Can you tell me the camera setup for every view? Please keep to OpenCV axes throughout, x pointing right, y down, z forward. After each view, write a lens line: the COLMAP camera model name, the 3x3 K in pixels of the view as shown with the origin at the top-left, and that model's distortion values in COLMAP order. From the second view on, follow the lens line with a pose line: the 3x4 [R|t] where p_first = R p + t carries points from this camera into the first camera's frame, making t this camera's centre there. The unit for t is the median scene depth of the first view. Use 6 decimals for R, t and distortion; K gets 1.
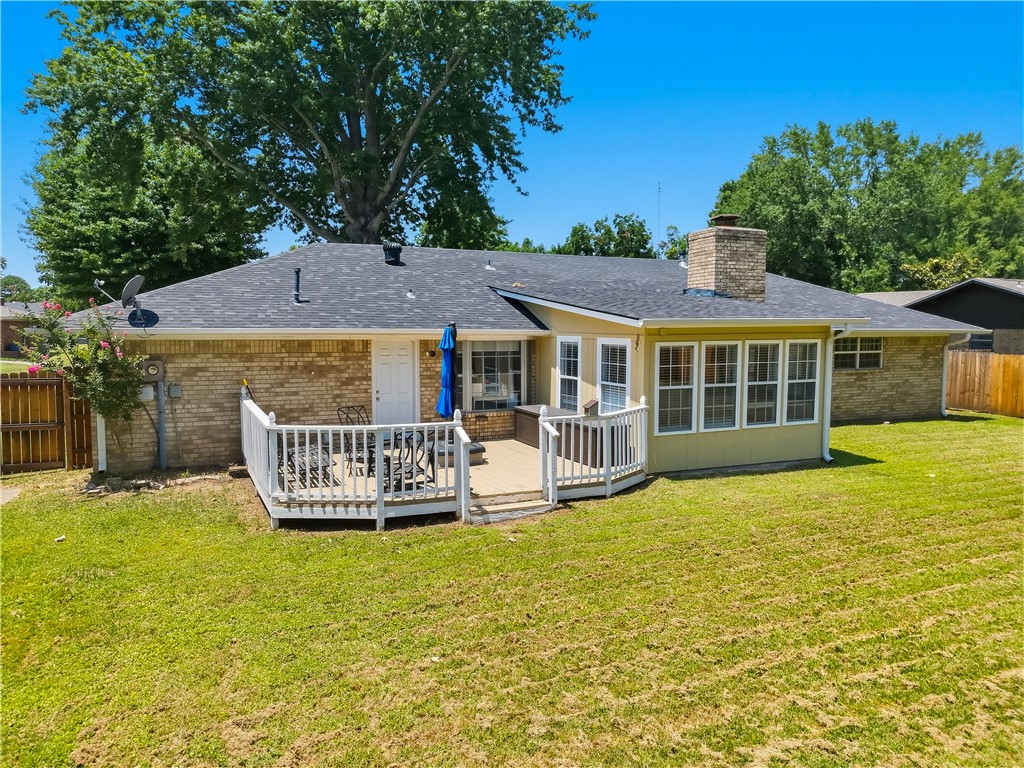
lens RADIAL K [[729.9, 0, 512.0], [0, 729.9, 384.0], [0, 0, 1]] dist [0.121335, -0.183619]
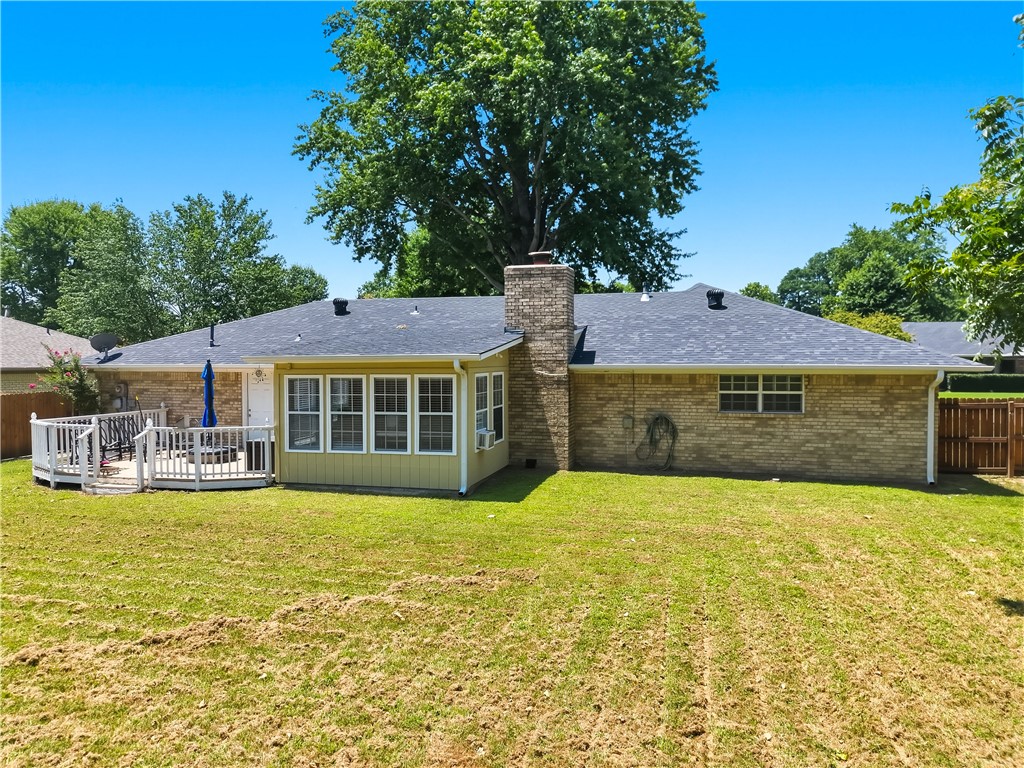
lens RADIAL K [[729.9, 0, 512.0], [0, 729.9, 384.0], [0, 0, 1]] dist [0.121335, -0.183619]
pose [[0.765655, 0.015741, -0.643059, 1.114404], [-0.047585, 0.998347, -0.032219, -0.017451], [0.641489, 0.055268, 0.765139, 0.263166]]
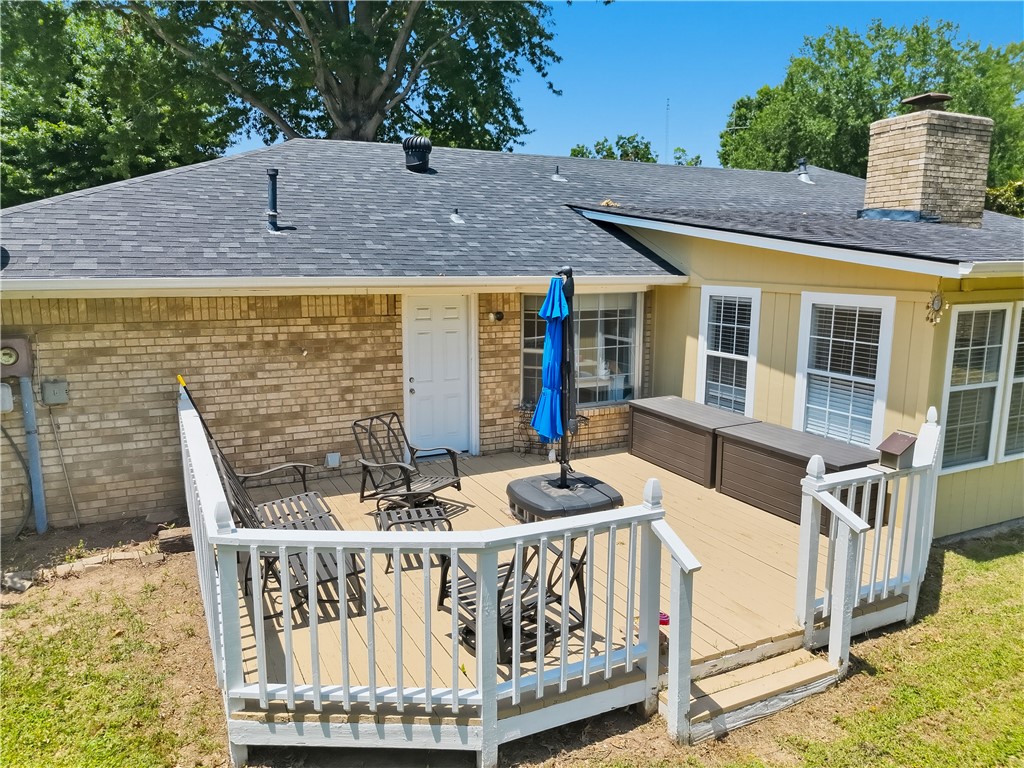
lens RADIAL K [[727.8, 0, 512.0], [0, 727.8, 384.0], [0, 0, 1]] dist [0.084801, -0.083609]
pose [[0.999628, -0.003036, 0.027096, -0.120215], [0.000501, 0.995659, 0.093078, -0.043428], [-0.027261, -0.093030, 0.995290, 0.407586]]
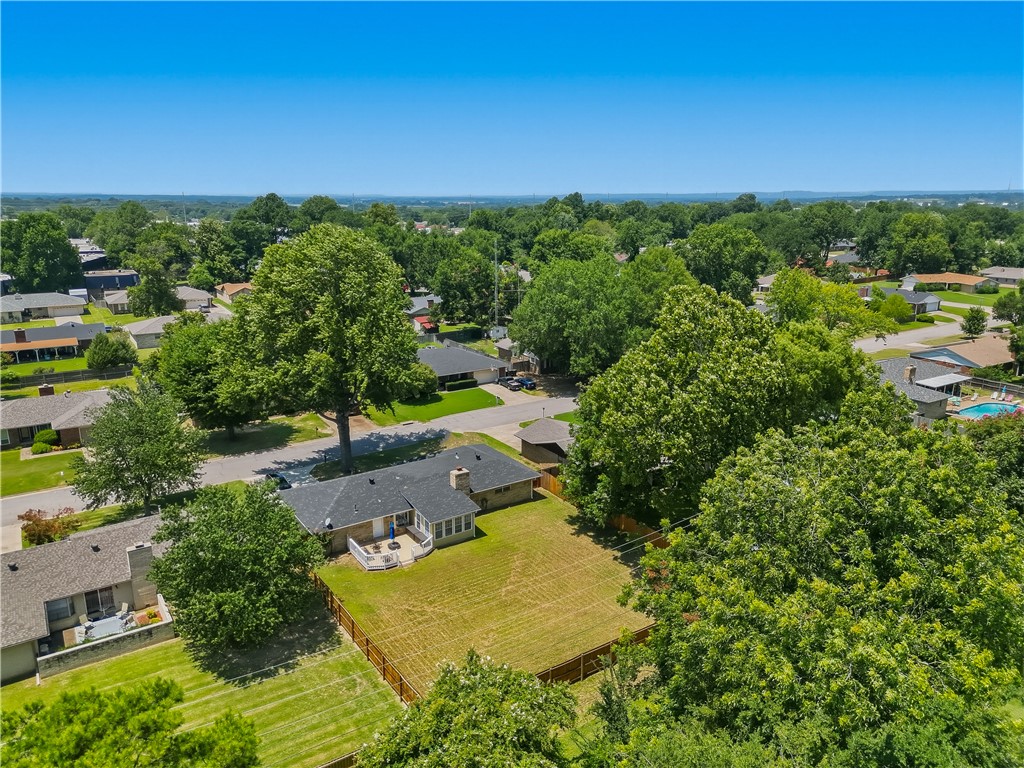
lens RADIAL K [[729.9, 0, 512.0], [0, 729.9, 384.0], [0, 0, 1]] dist [0.121335, -0.183619]
pose [[0.987134, -0.037322, 0.155479, -0.021499], [0.009293, 0.984126, 0.177230, -1.648397], [-0.159626, -0.173505, 0.971811, -3.336905]]
